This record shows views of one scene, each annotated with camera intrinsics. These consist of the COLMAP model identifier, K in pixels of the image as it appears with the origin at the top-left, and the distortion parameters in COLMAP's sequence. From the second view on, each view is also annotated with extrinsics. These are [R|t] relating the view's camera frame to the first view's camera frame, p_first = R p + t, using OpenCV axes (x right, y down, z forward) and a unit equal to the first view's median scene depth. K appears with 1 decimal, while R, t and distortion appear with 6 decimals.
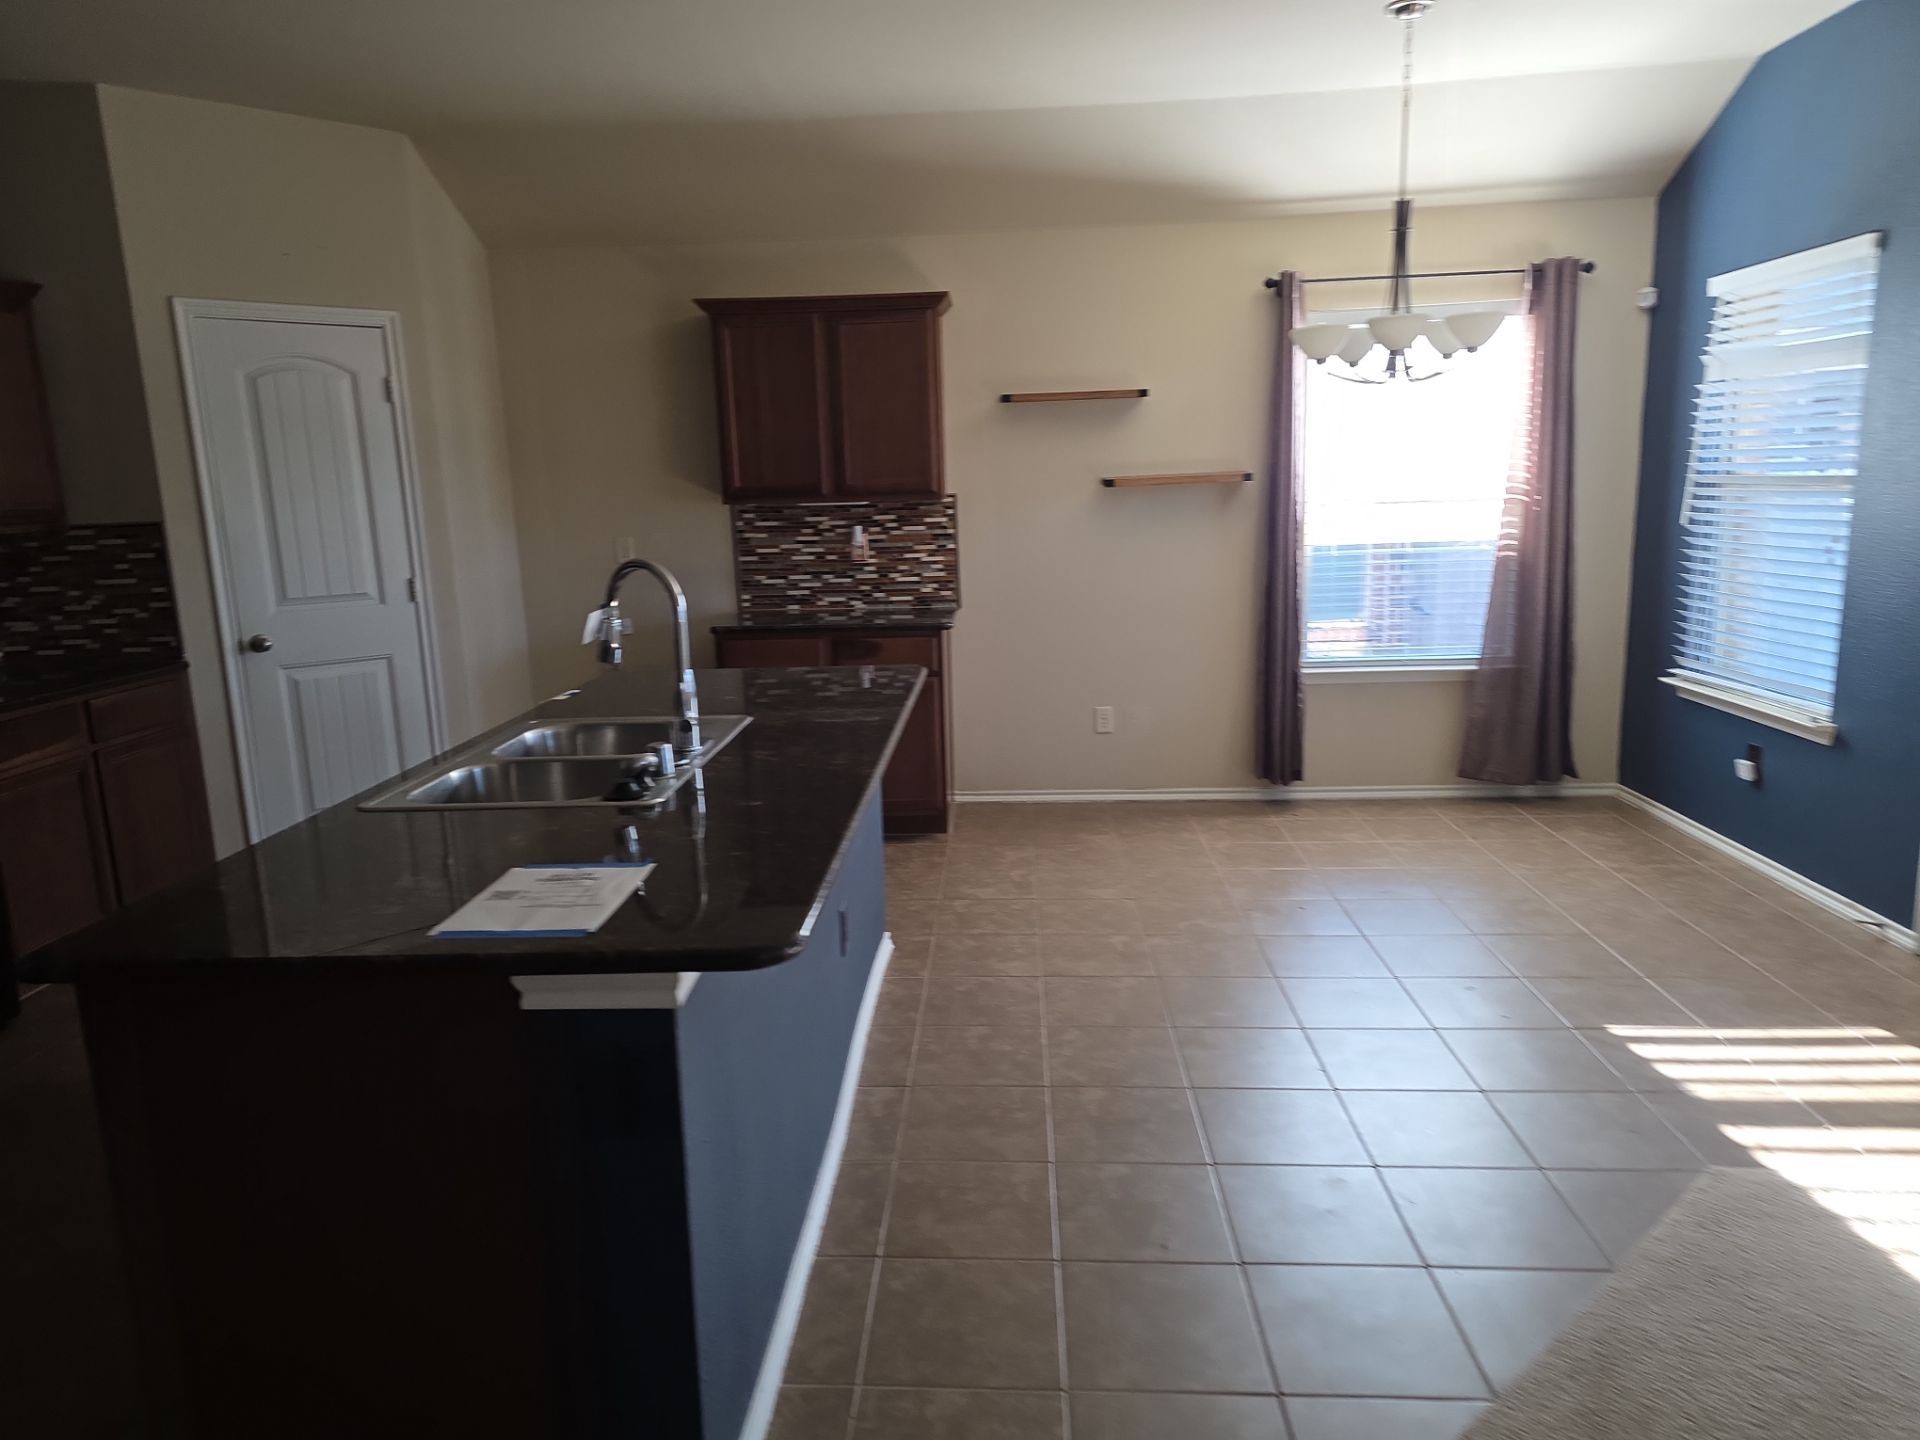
lens RADIAL K [[1270.3, 0, 960.0], [0, 1270.3, 720.0], [0, 0, 1]] dist [0.047601, -0.064200]
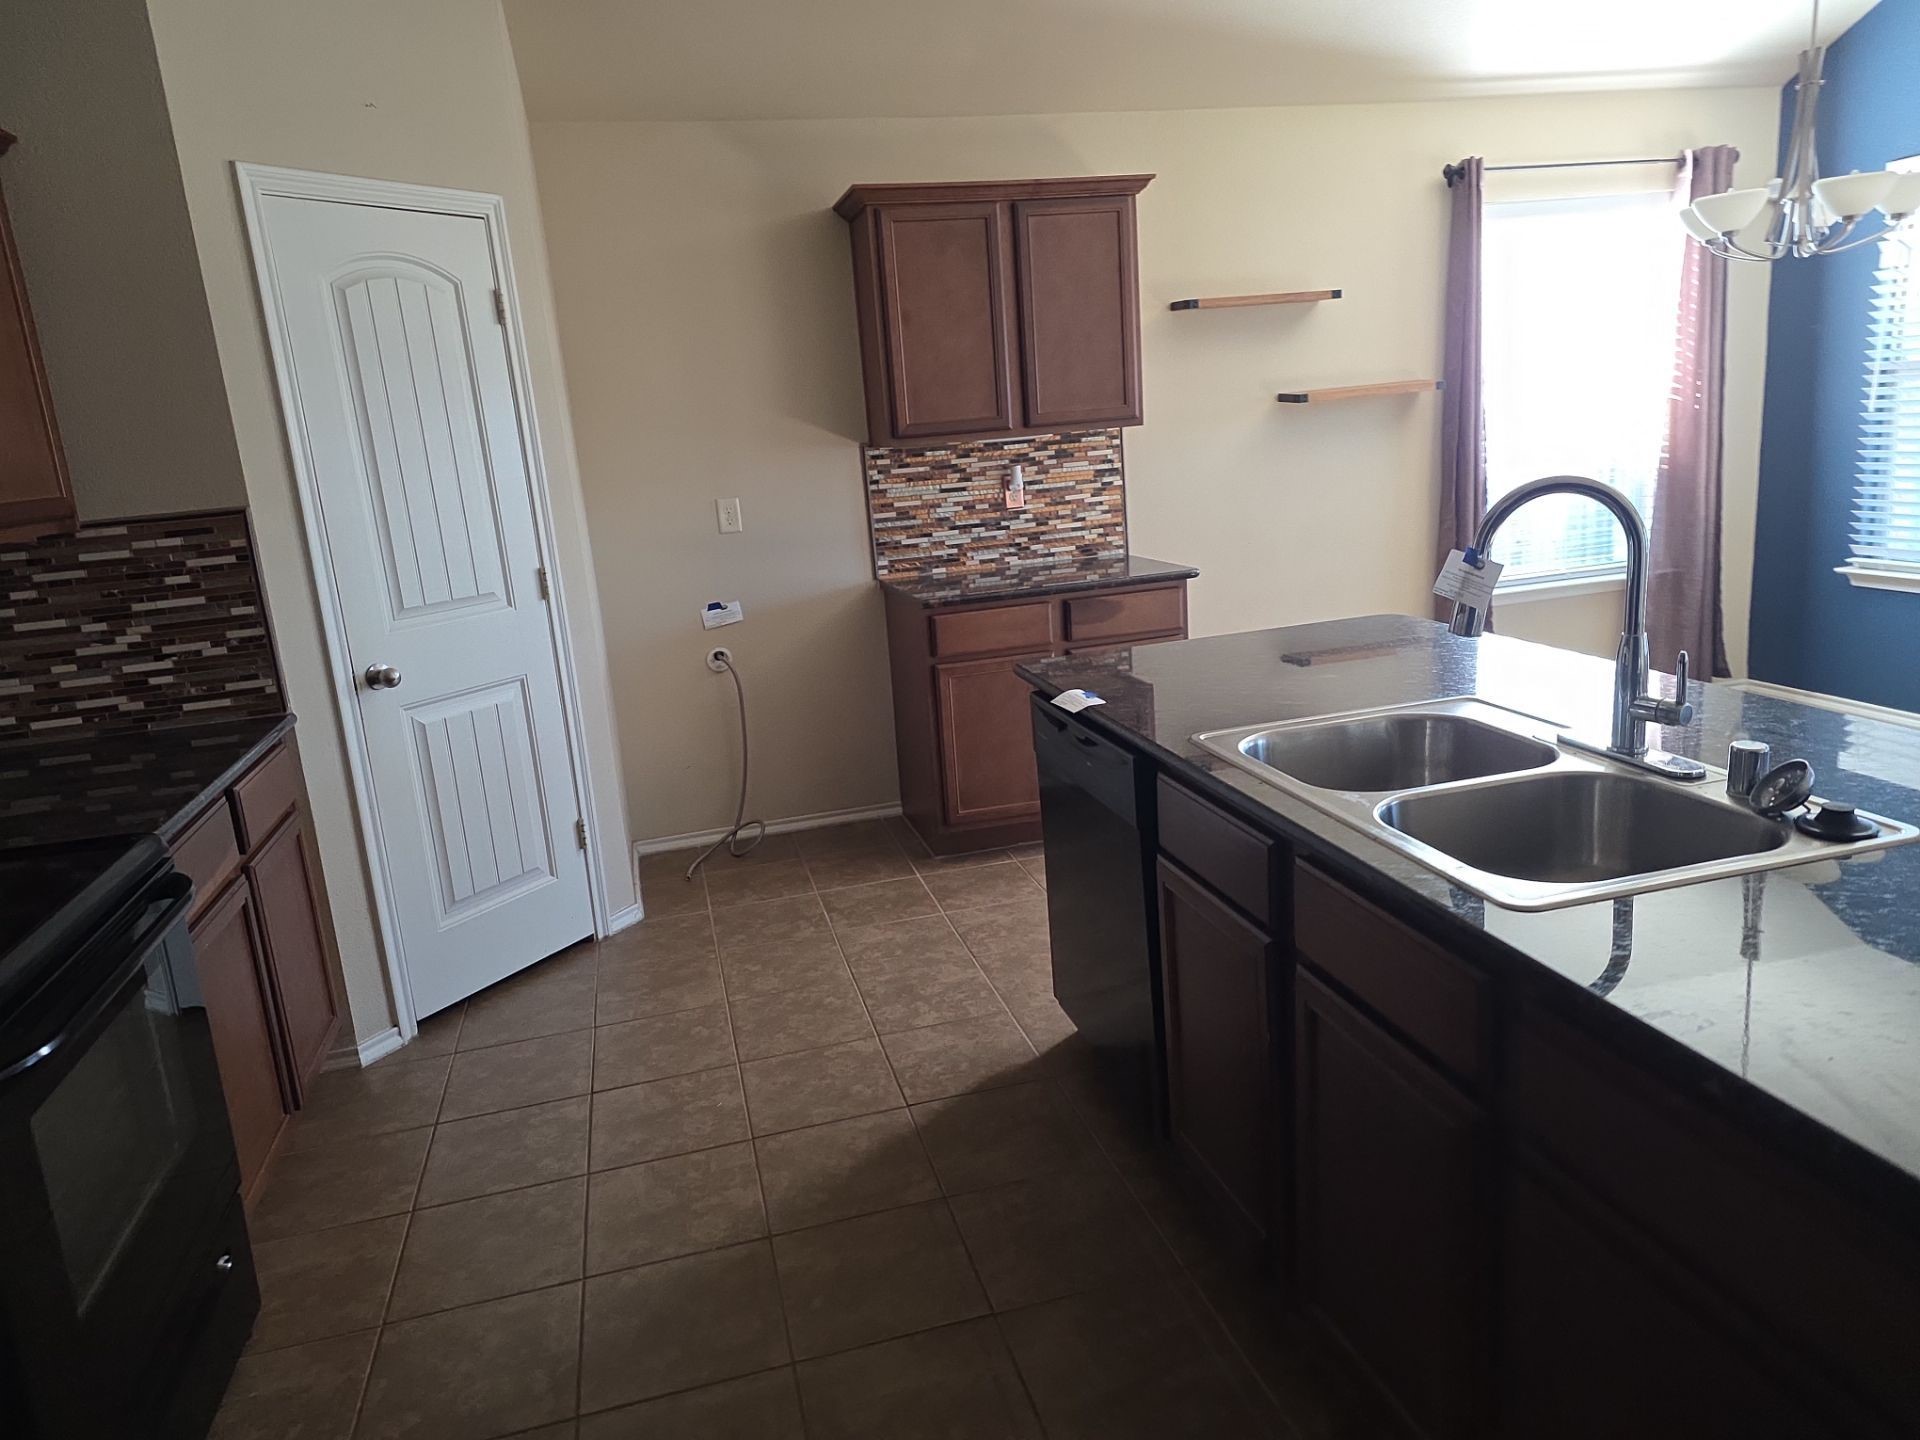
lens RADIAL K [[1282.7, 0, 960.0], [0, 1282.7, 720.0], [0, 0, 1]] dist [-0.002574, -0.005369]
pose [[0.953653, -0.113673, 0.278613, -0.376372], [0.105963, 0.993456, 0.042631, -0.027737], [-0.281635, -0.011133, 0.959457, 0.209547]]
